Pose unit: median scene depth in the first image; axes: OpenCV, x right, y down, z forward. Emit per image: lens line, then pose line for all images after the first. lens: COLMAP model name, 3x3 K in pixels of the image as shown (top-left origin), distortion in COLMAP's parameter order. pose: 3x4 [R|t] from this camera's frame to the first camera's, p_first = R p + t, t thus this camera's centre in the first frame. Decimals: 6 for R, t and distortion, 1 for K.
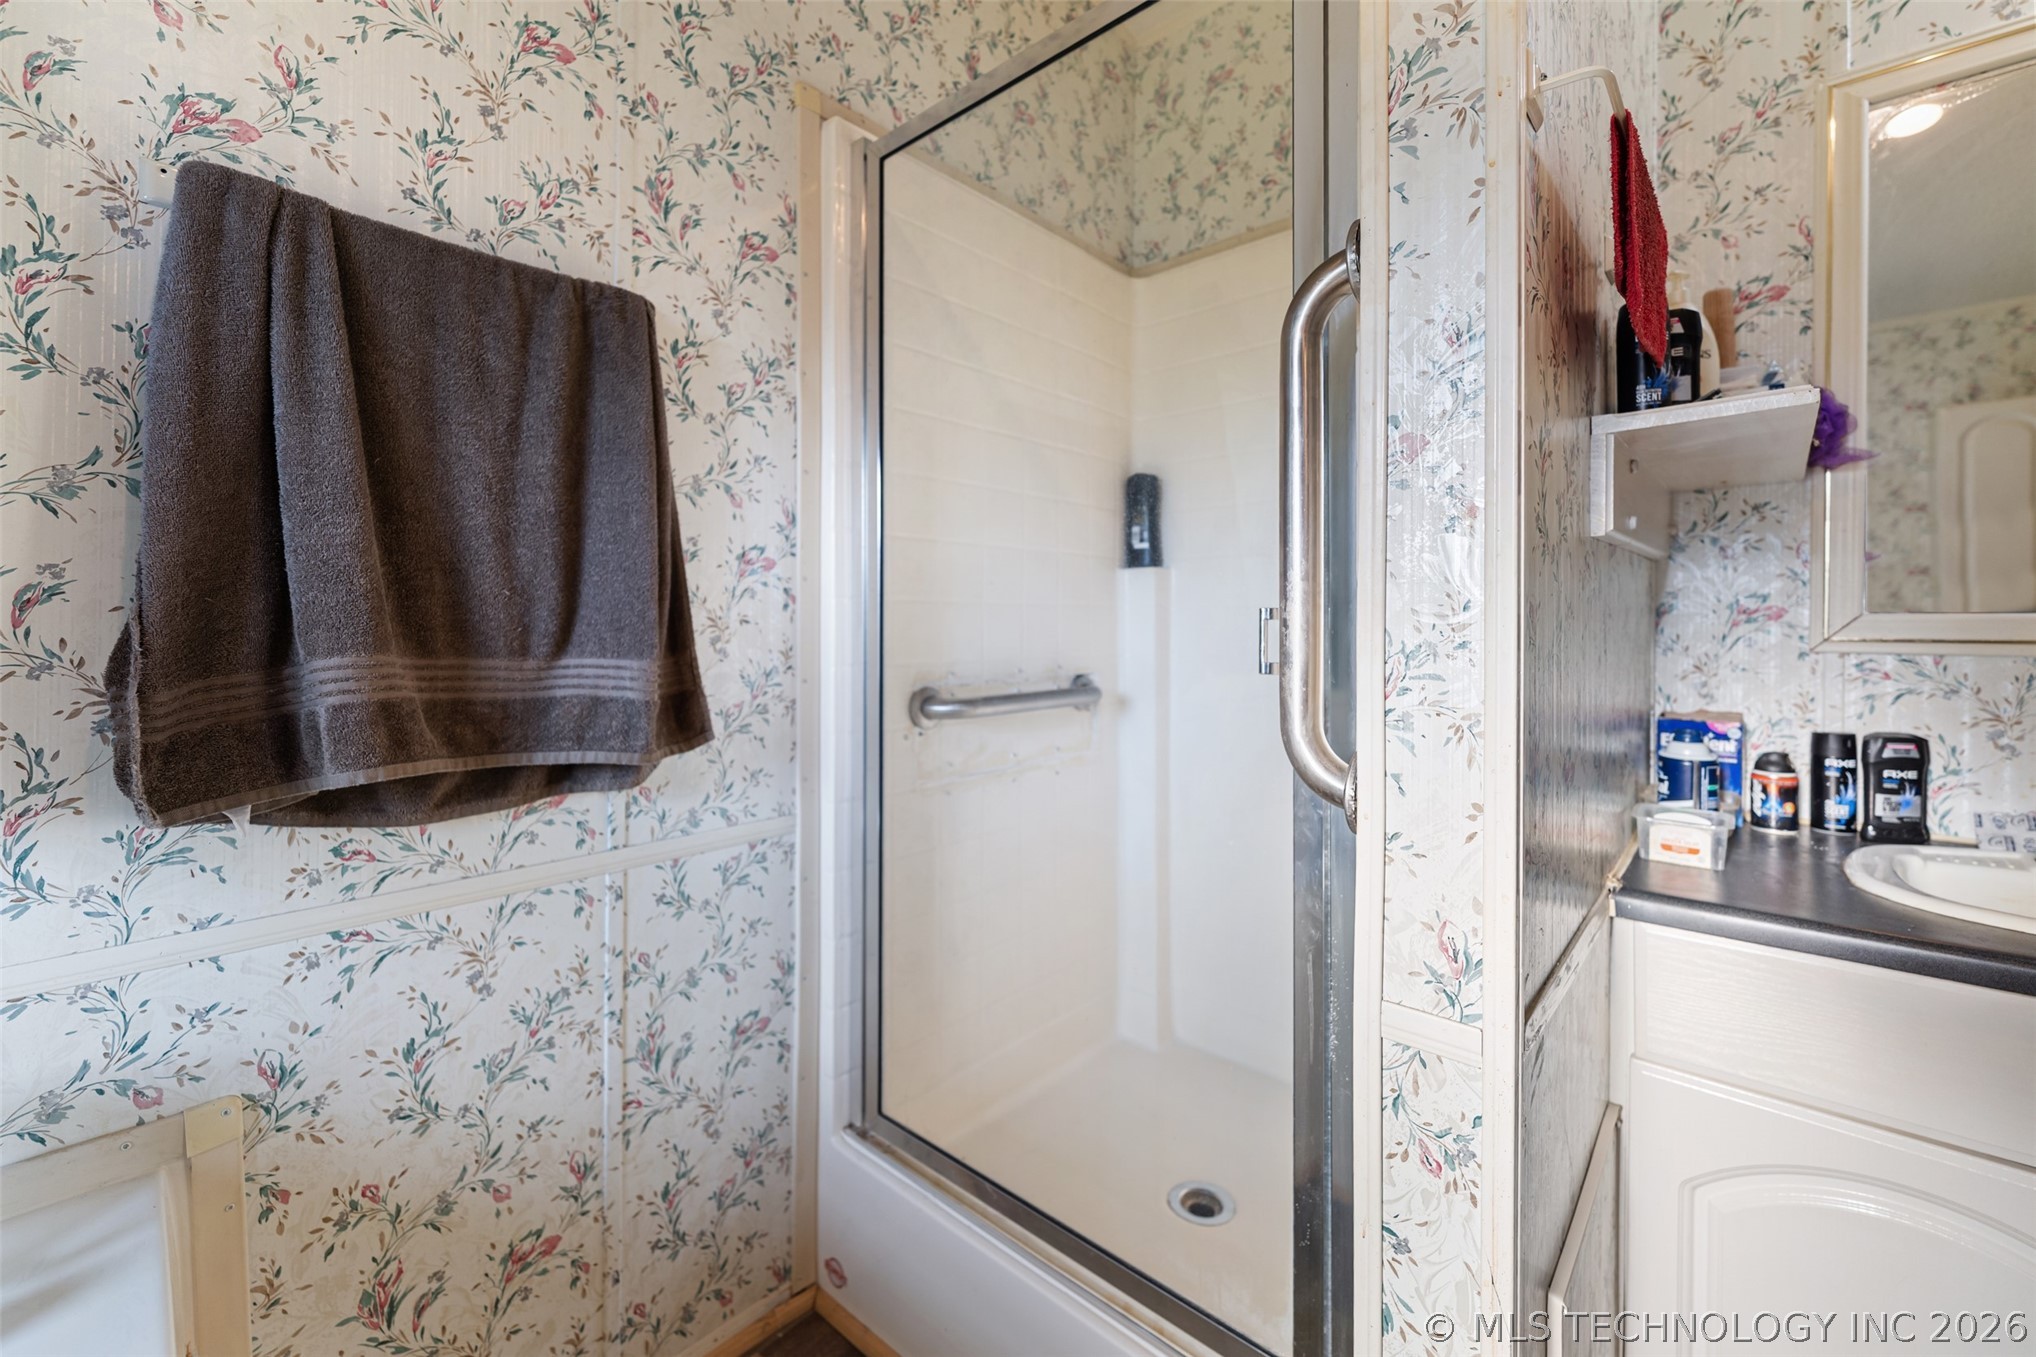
lens RADIAL K [[829.7, 0, 1011.0], [0, 829.7, 617.7], [0, 0, 1]] dist [0.003525, -0.002763]
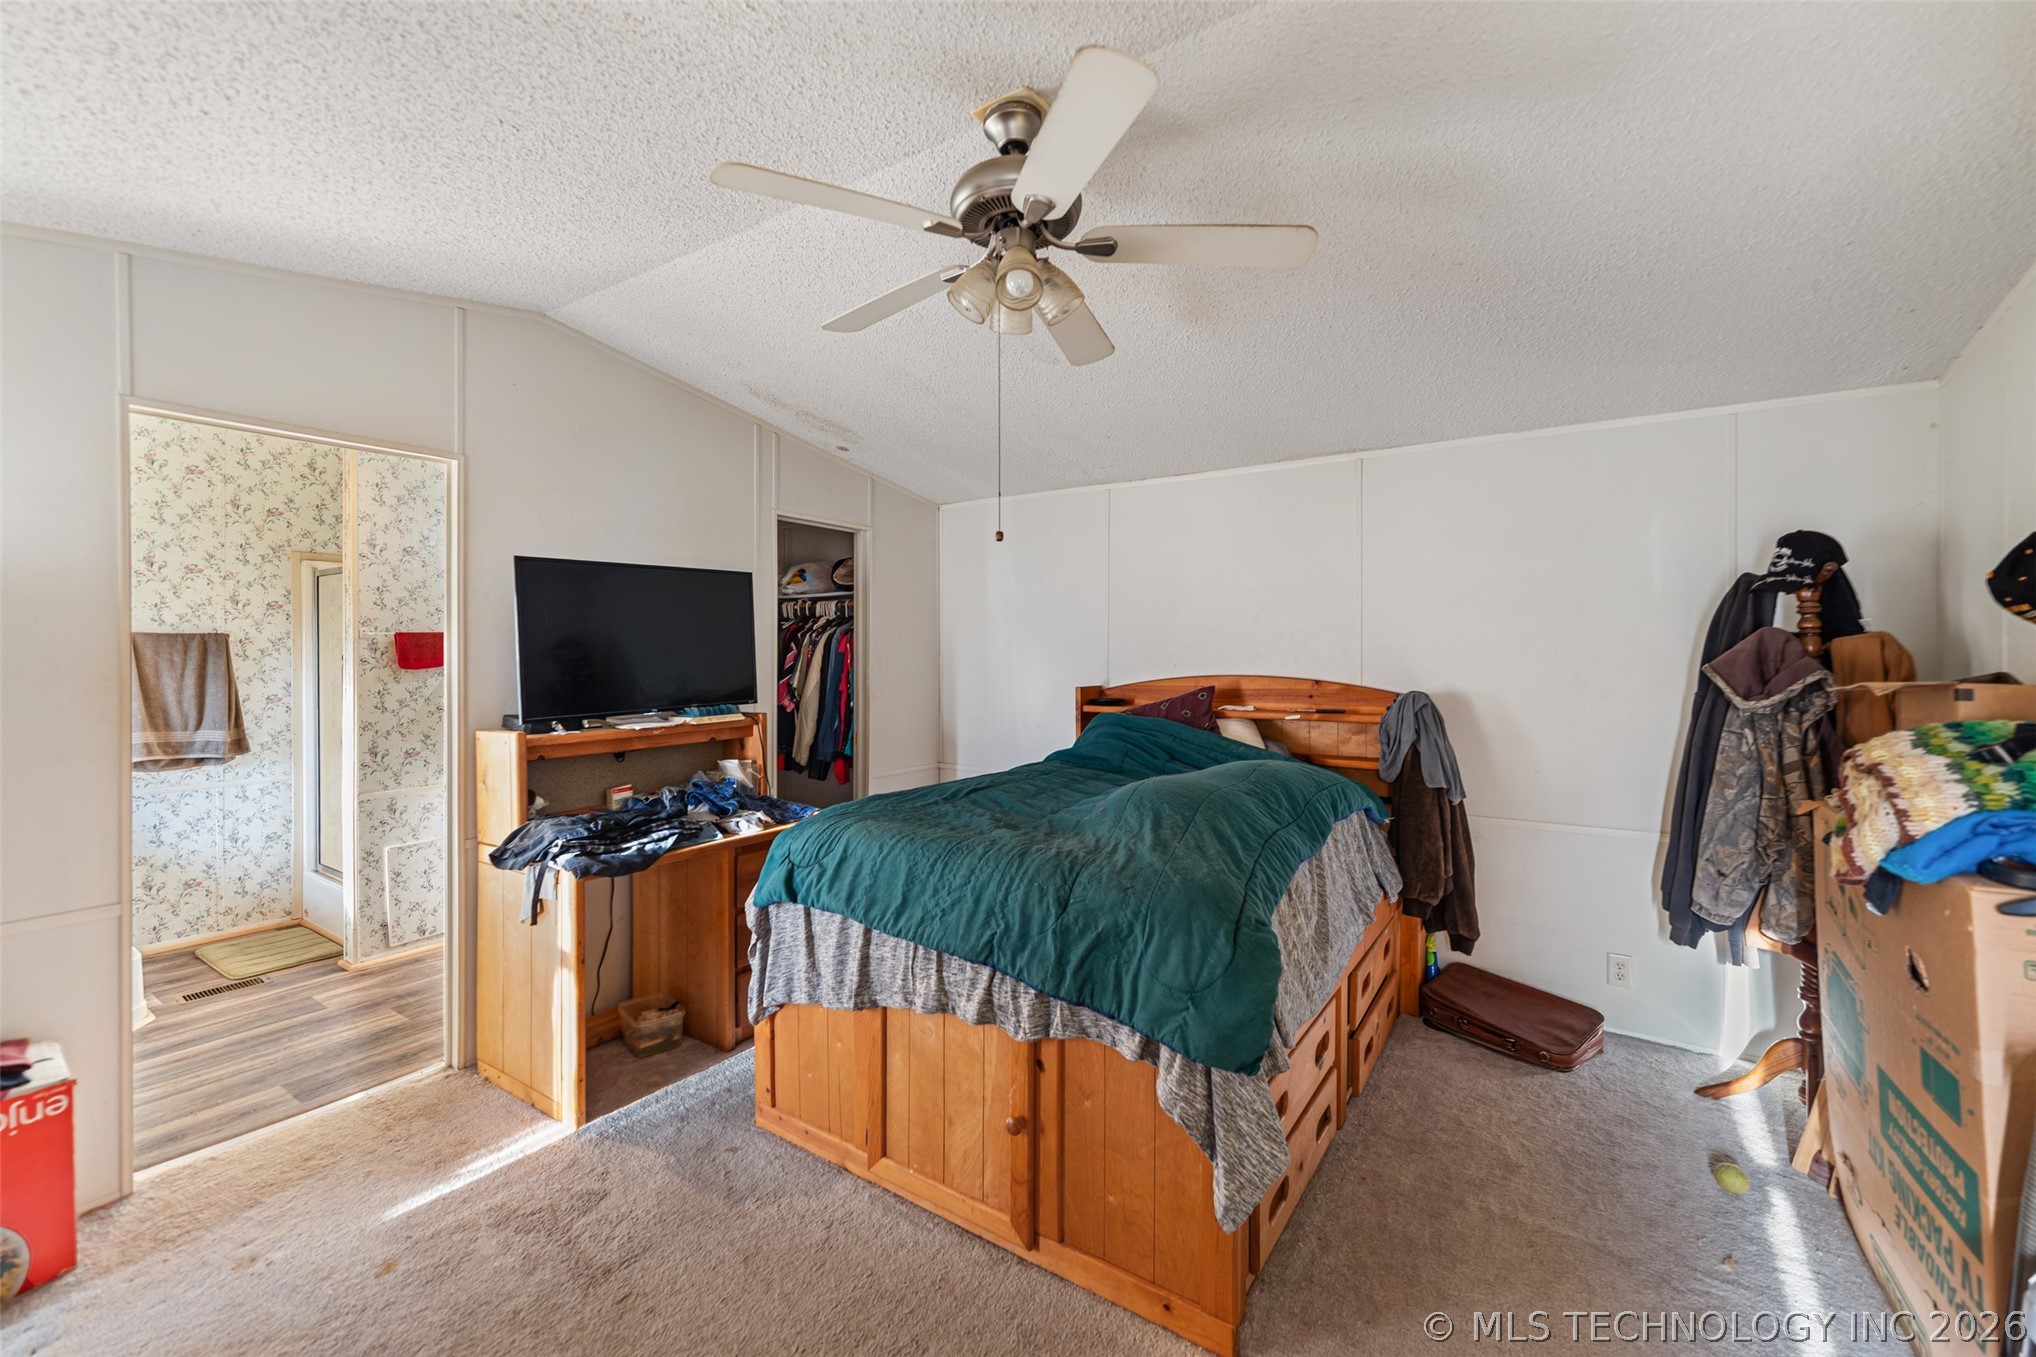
lens RADIAL K [[829.7, 0, 1018.2], [0, 829.7, 651.8], [0, 0, 1]] dist [0.003525, -0.002763]
pose [[0.990270, -0.000488, 0.139159, 2.770208], [-0.000838, 0.999955, 0.009469, -0.367039], [-0.139157, -0.009493, 0.990225, -3.447005]]
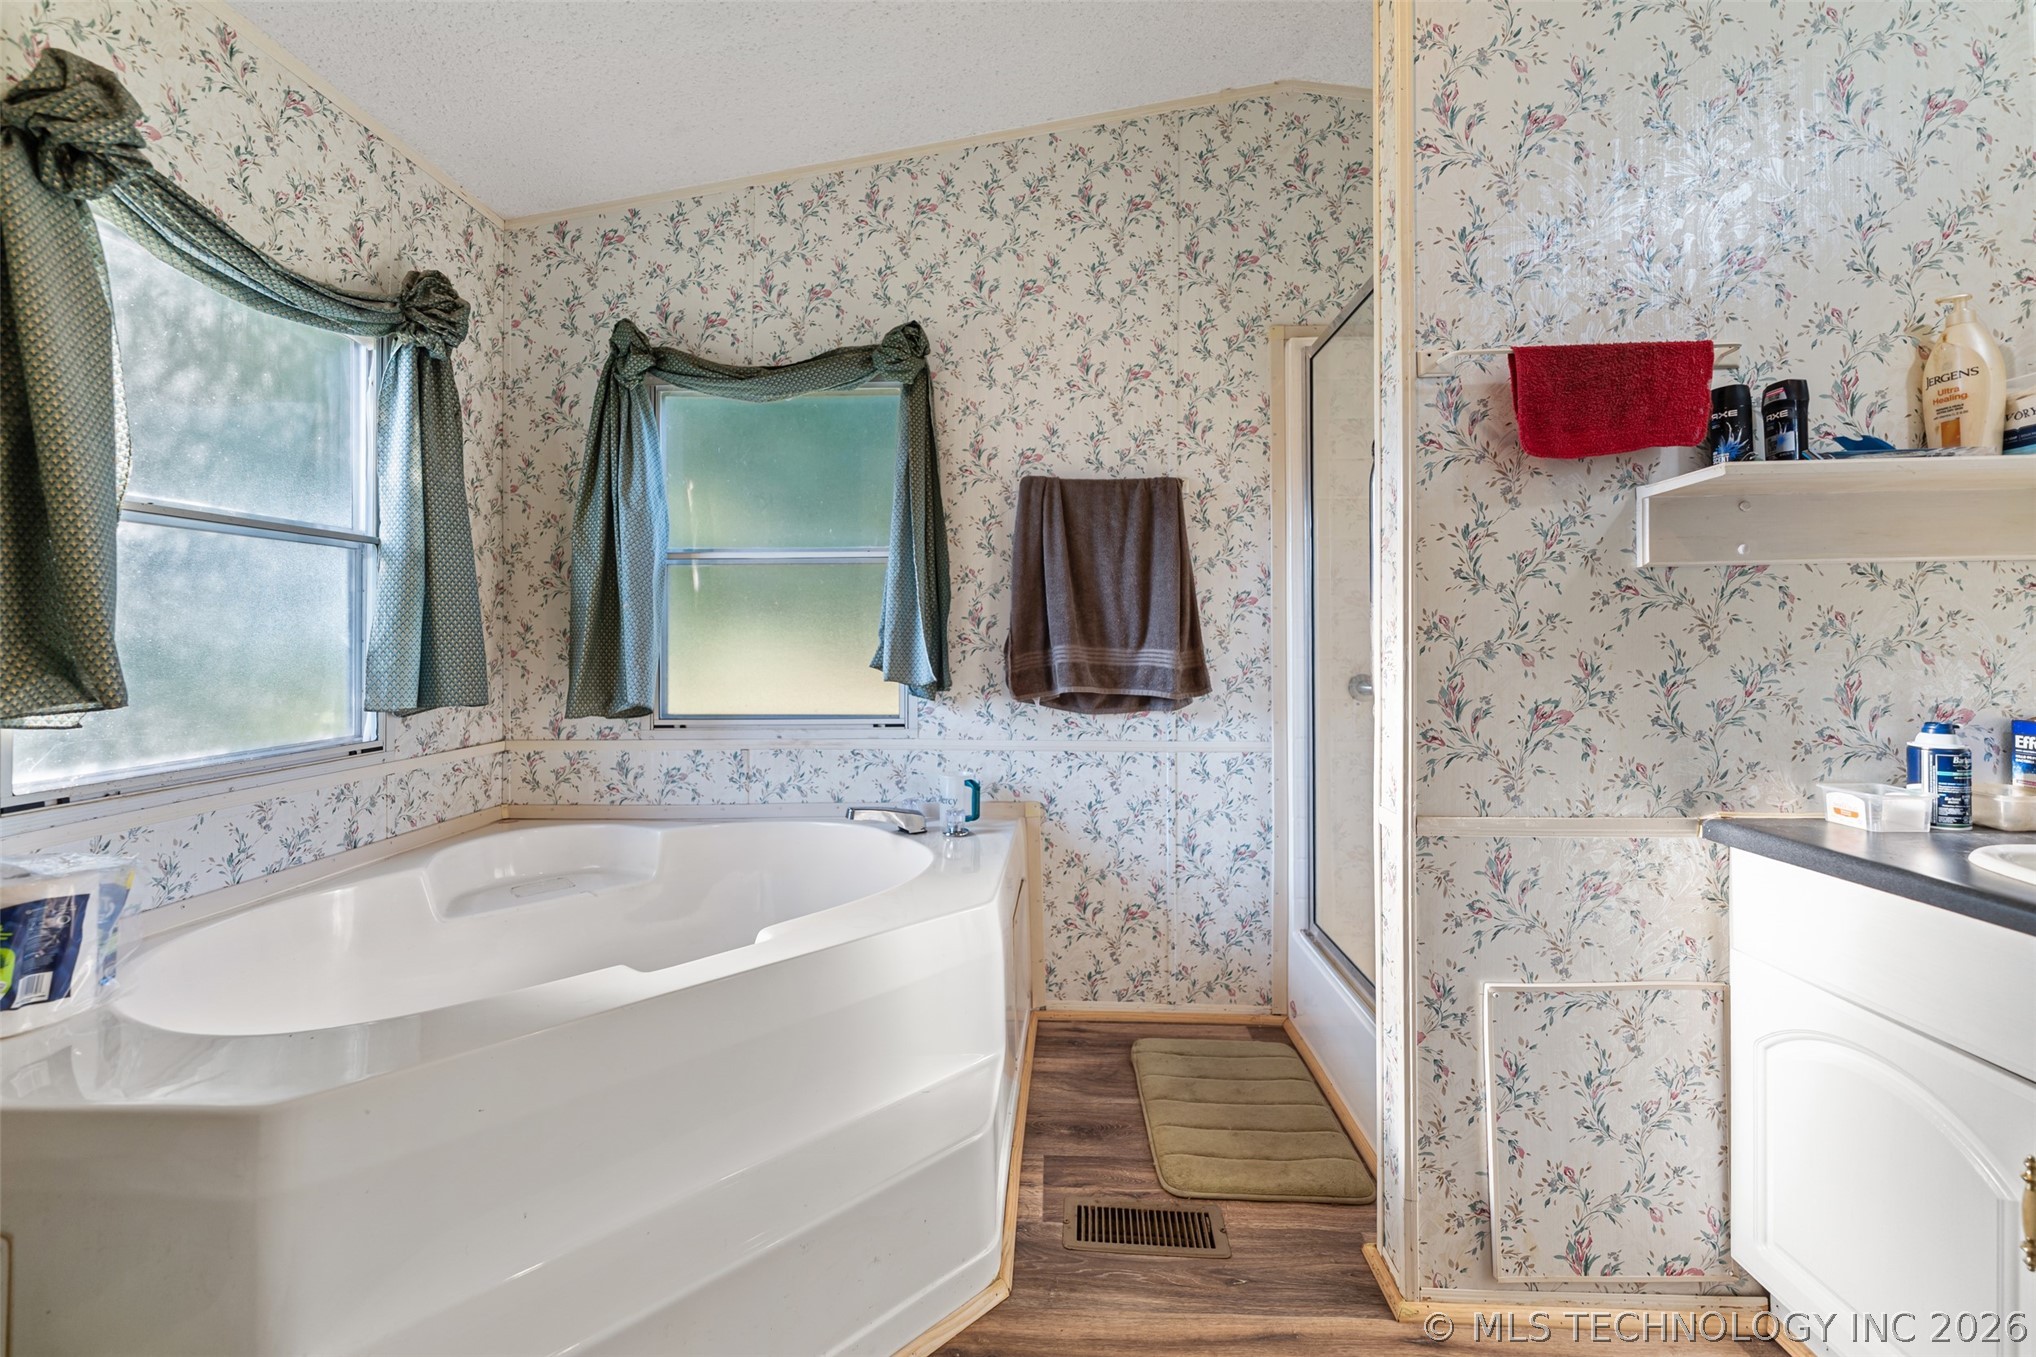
lens RADIAL K [[829.7, 0, 1014.9], [0, 829.7, 640.4], [0, 0, 1]] dist [0.003525, -0.002763]
pose [[0.634003, -0.003363, -0.773324, 0.983371], [0.006212, 0.999980, 0.000744, 0.022121], [0.773306, -0.005276, 0.634011, -0.693730]]
